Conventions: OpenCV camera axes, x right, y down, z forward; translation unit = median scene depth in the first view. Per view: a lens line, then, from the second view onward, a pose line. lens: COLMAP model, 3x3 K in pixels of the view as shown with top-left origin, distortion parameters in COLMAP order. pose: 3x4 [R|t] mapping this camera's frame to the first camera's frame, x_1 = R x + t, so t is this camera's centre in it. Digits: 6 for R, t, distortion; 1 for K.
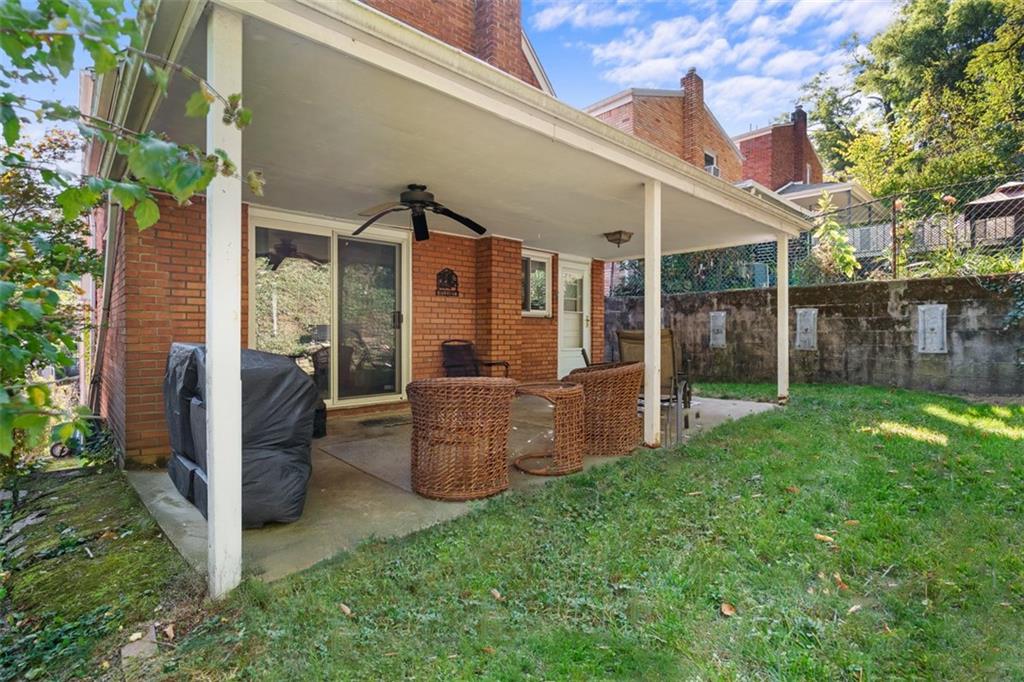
lens RADIAL K [[467.3, 0, 510.1], [0, 467.3, 335.5], [0, 0, 1]] dist [-0.002537, 0.000385]
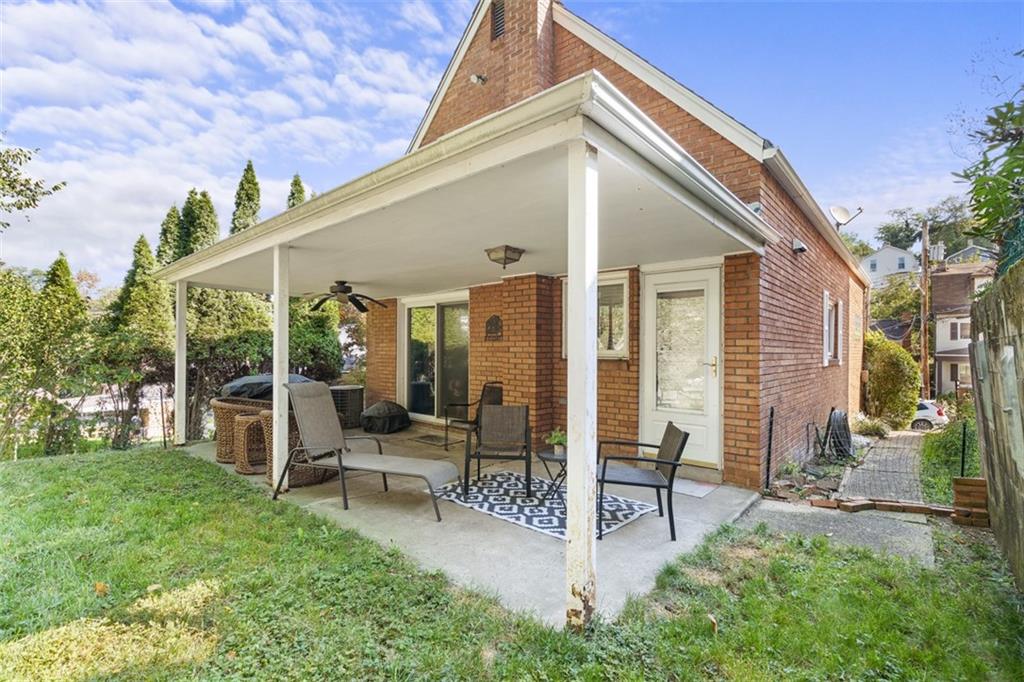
lens RADIAL K [[467.3, 0, 510.1], [0, 467.3, 335.5], [0, 0, 1]] dist [-0.002537, 0.000385]
pose [[0.099225, -0.030523, -0.994597, 0.915687], [-0.014153, 0.999385, -0.032082, -0.060306], [0.994964, 0.017260, 0.098732, 0.896882]]
